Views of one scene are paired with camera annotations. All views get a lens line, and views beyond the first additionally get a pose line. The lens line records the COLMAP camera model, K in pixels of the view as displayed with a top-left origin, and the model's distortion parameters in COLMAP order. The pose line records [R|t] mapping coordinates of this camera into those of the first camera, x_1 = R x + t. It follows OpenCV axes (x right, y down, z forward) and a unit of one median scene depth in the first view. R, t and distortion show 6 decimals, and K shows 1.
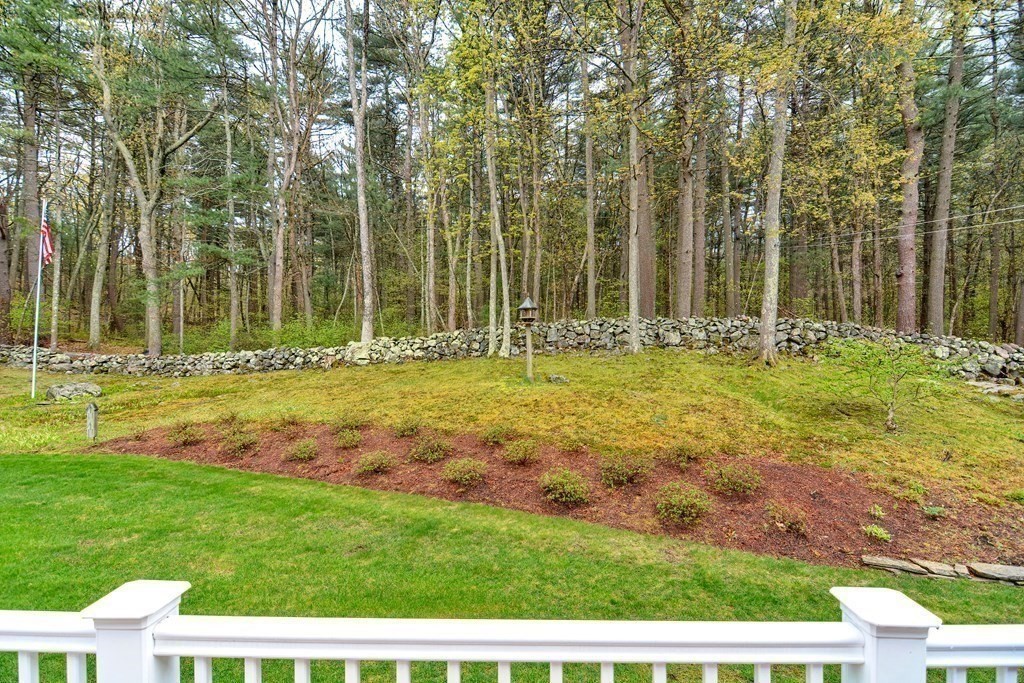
lens RADIAL K [[495.3, 0, 530.5], [0, 495.3, 342.0], [0, 0, 1]] dist [-0.002132, -0.006103]
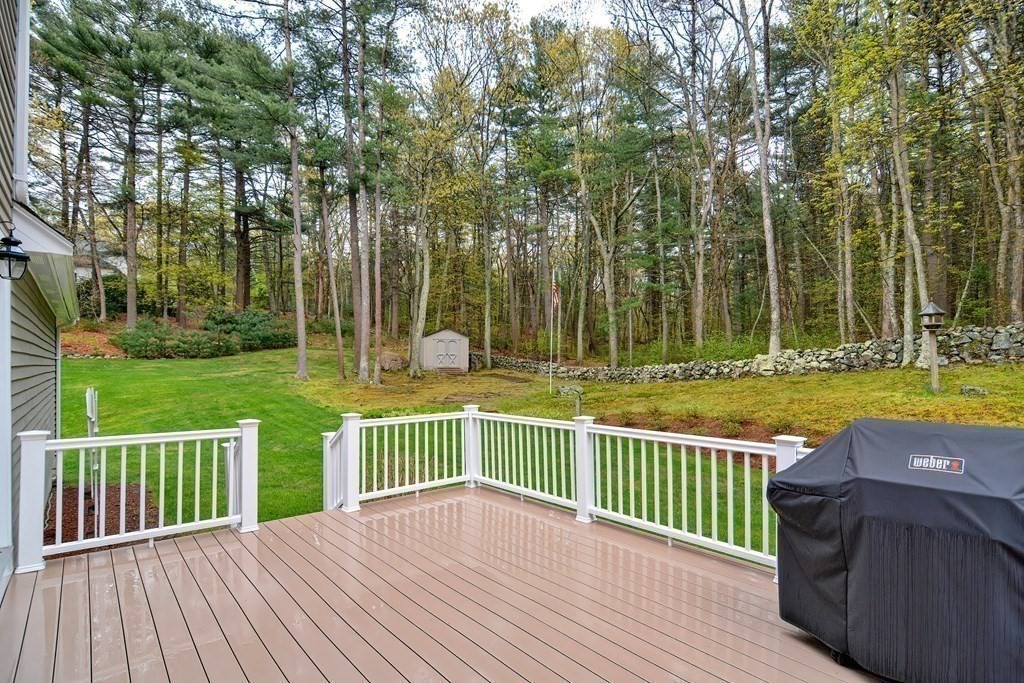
lens RADIAL K [[495.3, 0, 504.8], [0, 495.3, 361.4], [0, 0, 1]] dist [-0.002132, -0.006103]
pose [[0.639651, -0.009396, -0.768608, 0.113325], [0.015512, 0.999879, 0.000686, 0.004484], [0.768509, -0.012362, 0.639719, -0.123392]]
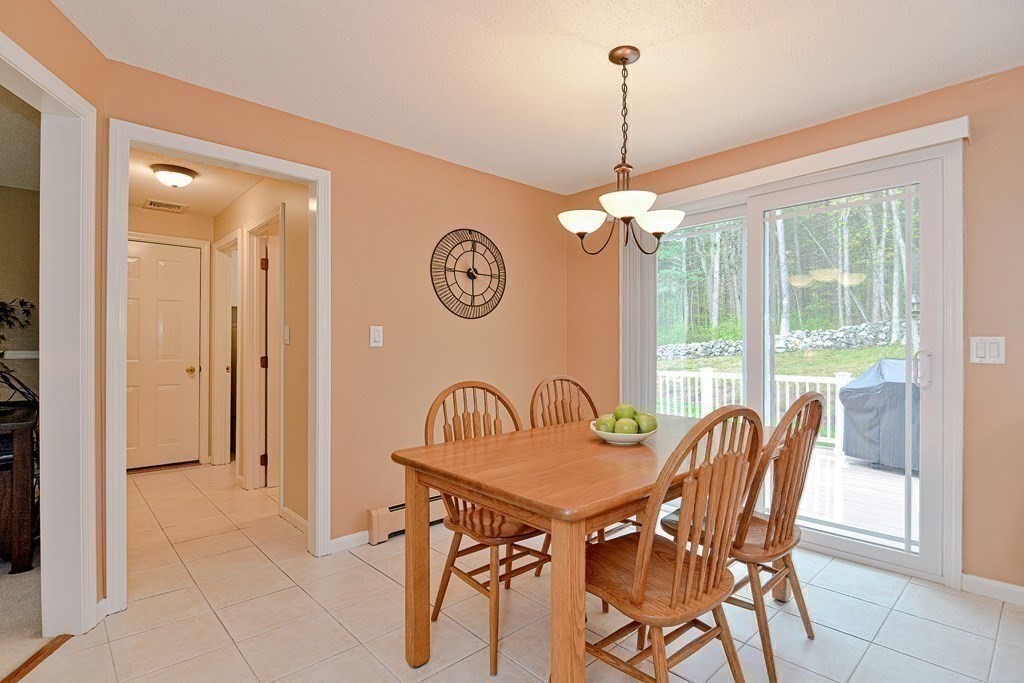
lens RADIAL K [[495.3, 0, 535.2], [0, 495.3, 343.4], [0, 0, 1]] dist [-0.002132, -0.006103]
pose [[0.686215, -0.003295, -0.727391, 0.140615], [0.009060, 0.999951, 0.004017, 0.010350], [0.727343, -0.009347, 0.686211, -0.302708]]
